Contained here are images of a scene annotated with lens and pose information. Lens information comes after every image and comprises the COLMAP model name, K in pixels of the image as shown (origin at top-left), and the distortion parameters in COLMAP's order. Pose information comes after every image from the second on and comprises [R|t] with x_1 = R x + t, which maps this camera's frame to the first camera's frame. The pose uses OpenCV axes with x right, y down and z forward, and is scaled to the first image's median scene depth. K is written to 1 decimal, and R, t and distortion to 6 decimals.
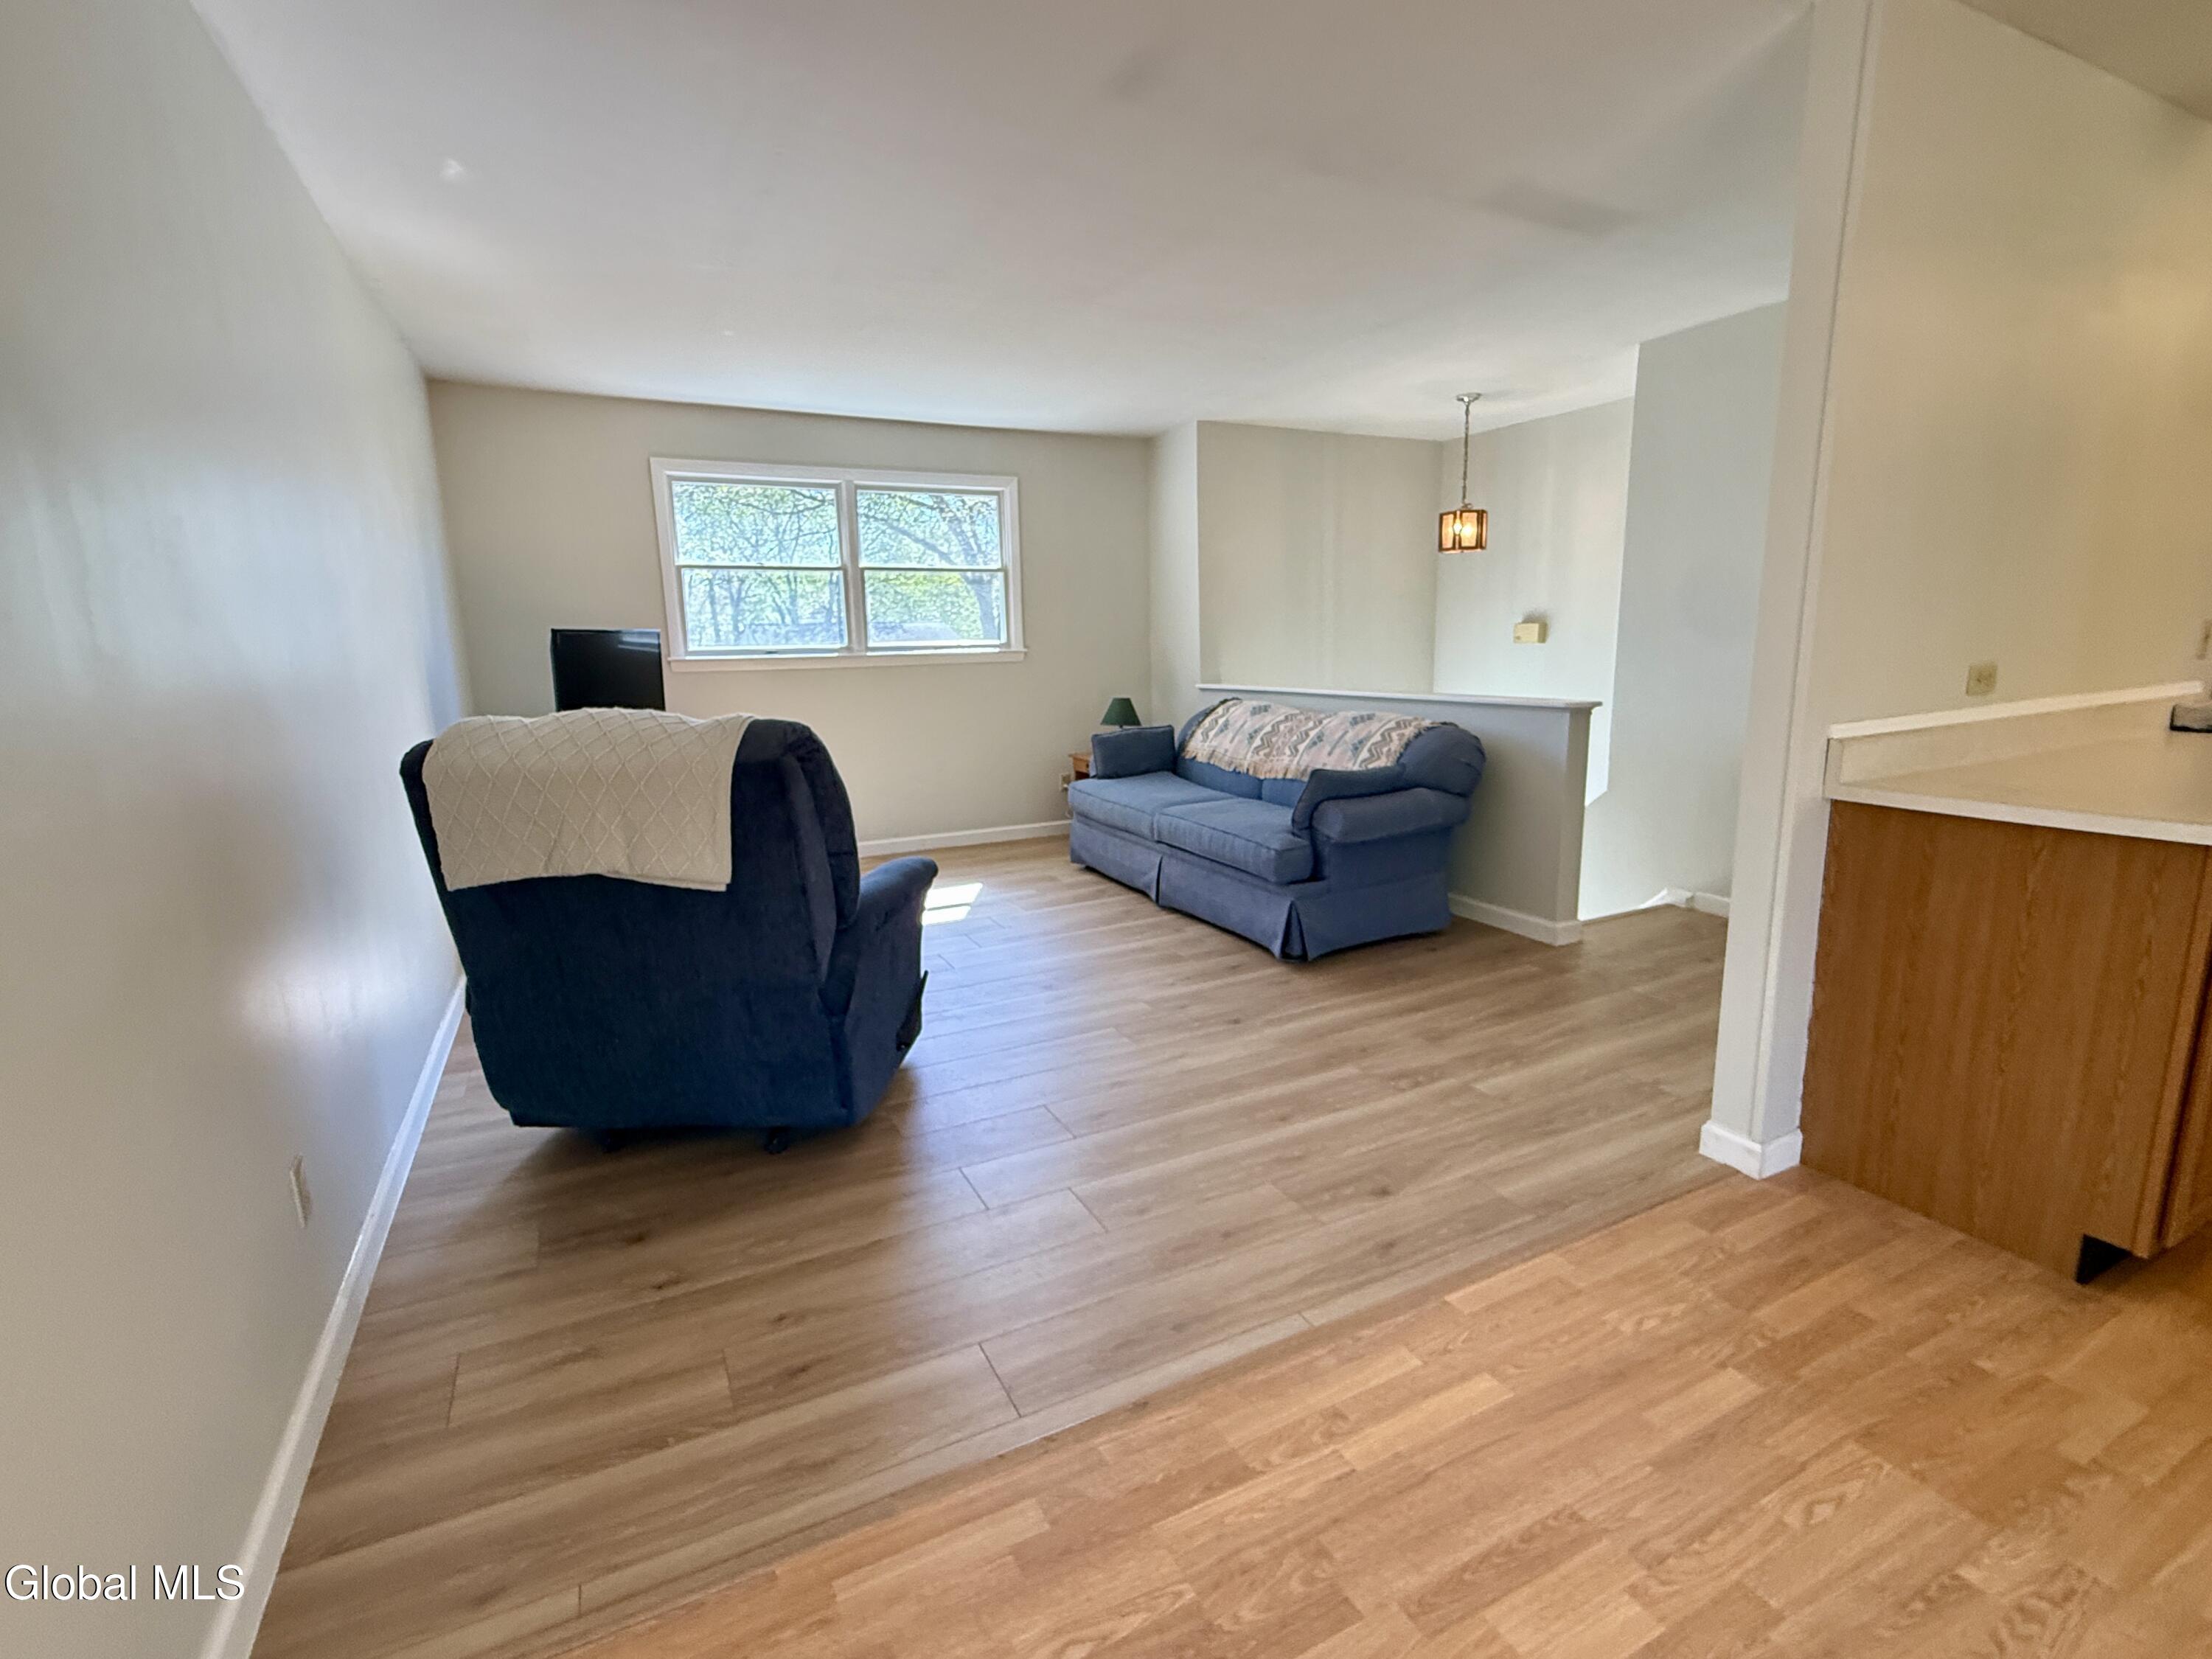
lens RADIAL K [[1017.1, 0, 1104.8], [0, 1017.1, 834.2], [0, 0, 1]] dist [-0.000366, 0.000139]
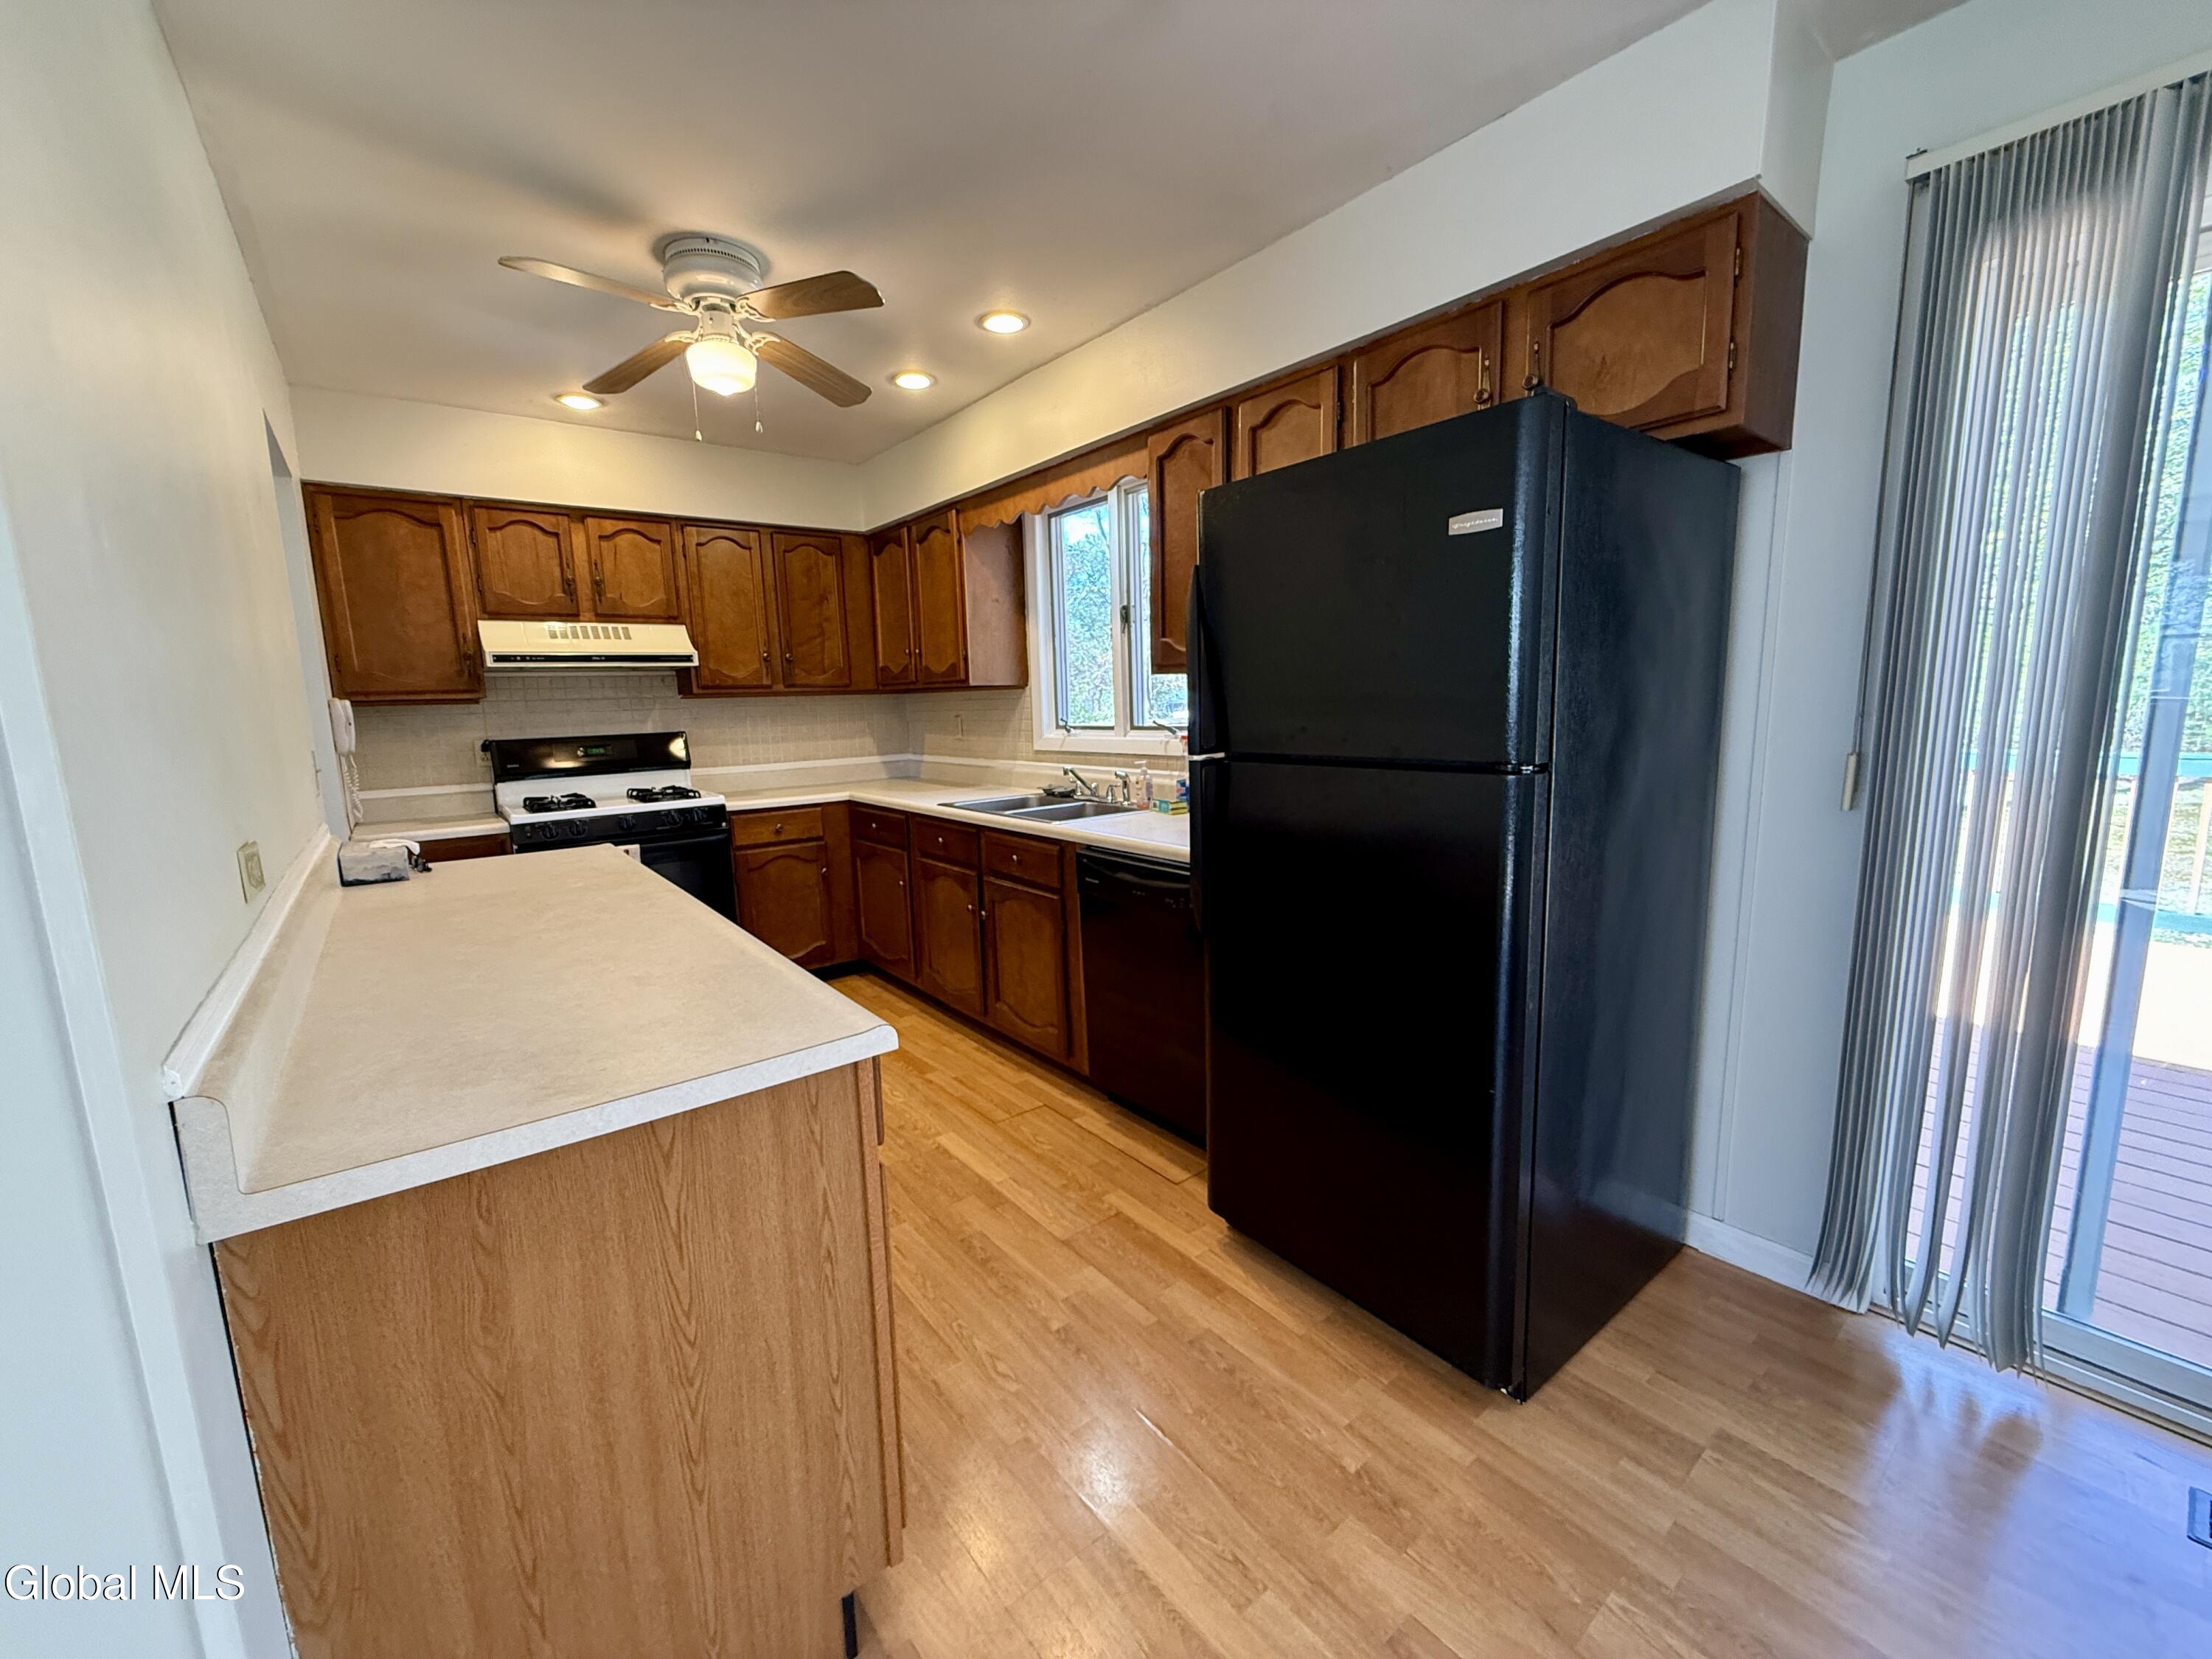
lens RADIAL K [[880.7, 0, 1102.8], [0, 880.7, 829.0], [0, 0, 1]] dist [-0.001246, 0.000540]
pose [[-0.197281, -0.116530, 0.973397, 0.250332], [0.217054, 0.963076, 0.159285, -0.124633], [-0.956017, 0.242704, -0.164703, 0.517556]]
